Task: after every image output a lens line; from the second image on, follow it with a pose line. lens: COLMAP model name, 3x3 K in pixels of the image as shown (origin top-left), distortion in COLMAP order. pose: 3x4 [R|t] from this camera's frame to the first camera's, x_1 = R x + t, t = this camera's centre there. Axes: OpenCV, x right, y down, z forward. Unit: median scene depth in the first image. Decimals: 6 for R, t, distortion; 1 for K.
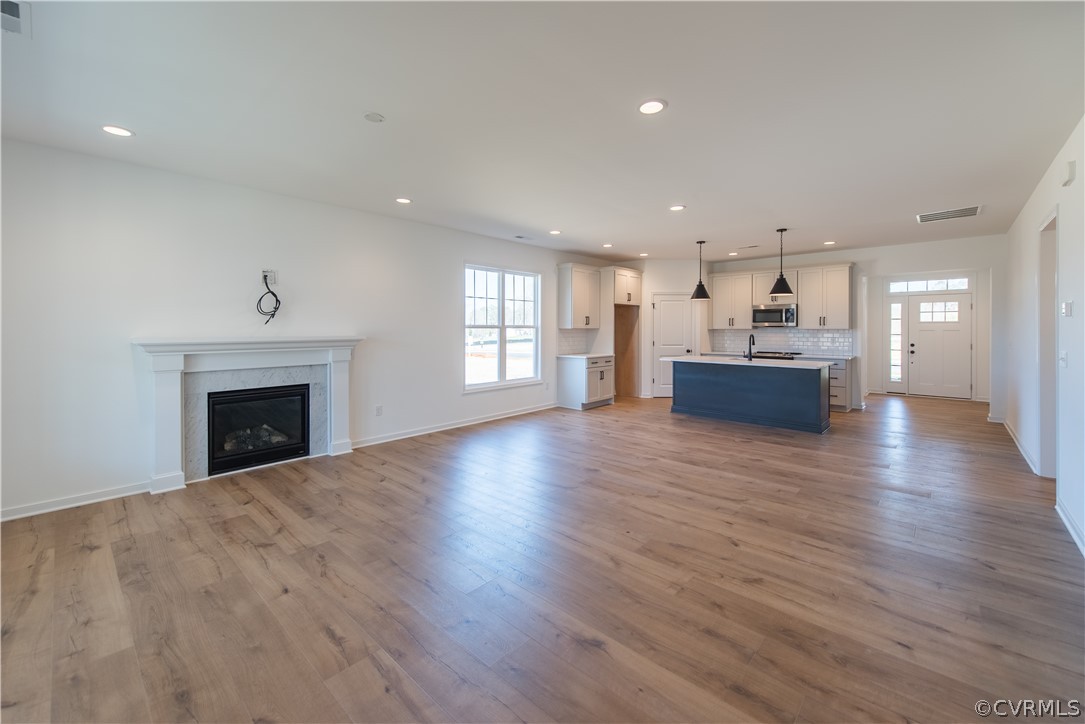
lens RADIAL K [[435.3, 0, 538.8], [0, 435.3, 330.0], [0, 0, 1]] dist [0.000567, -0.000081]
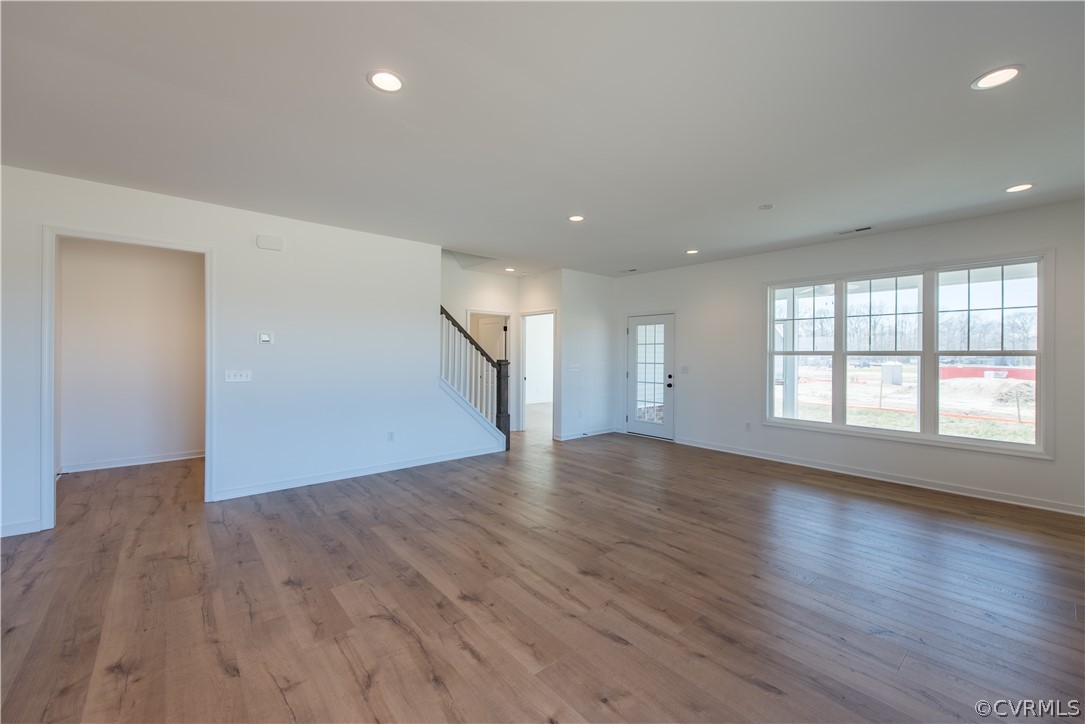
lens RADIAL K [[431.4, 0, 542.5], [0, 431.4, 362.0], [0, 0, 1]] dist [0.001191, -0.000293]
pose [[-0.993245, -0.008043, 0.115761, 0.080410], [-0.005451, 0.999728, 0.022689, -0.002587], [-0.115912, 0.021905, -0.993018, 1.067847]]
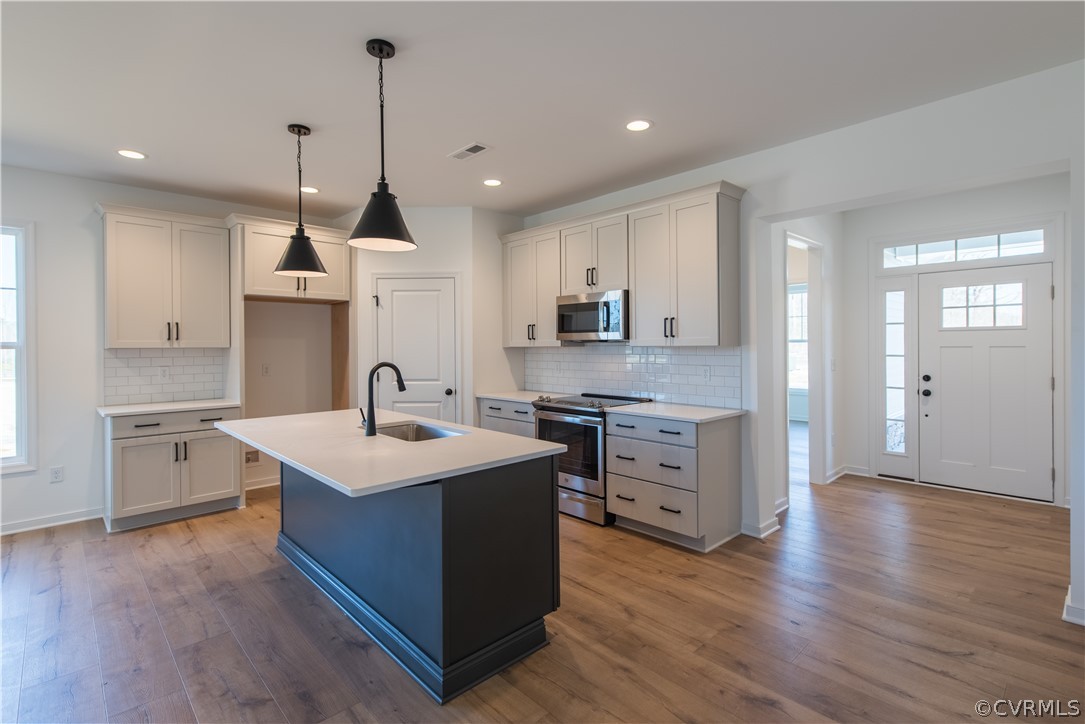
lens RADIAL K [[511.0, 0, 544.6], [0, 511.0, 348.3], [0, 0, 1]] dist [0.004487, -0.000167]
pose [[0.998207, -0.007221, -0.059418, 0.647768], [0.007288, 0.999973, 0.000918, -0.001293], [0.059409, -0.001349, 0.998233, 0.571486]]
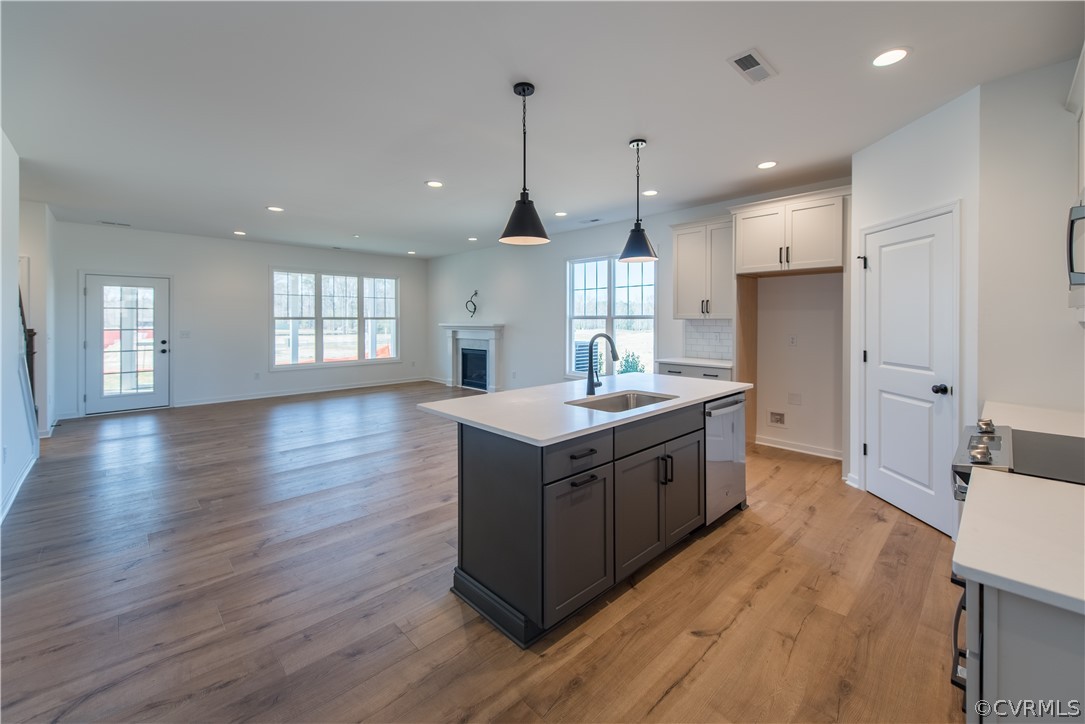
lens RADIAL K [[445.0, 0, 547.2], [0, 445.0, 317.9], [0, 0, 1]] dist [0.009747, 0.000099]
pose [[-0.056363, -0.003134, -0.998405, 0.917703], [-0.003518, 0.999989, -0.002941, -0.003287], [0.998404, 0.003347, -0.056373, 0.969728]]
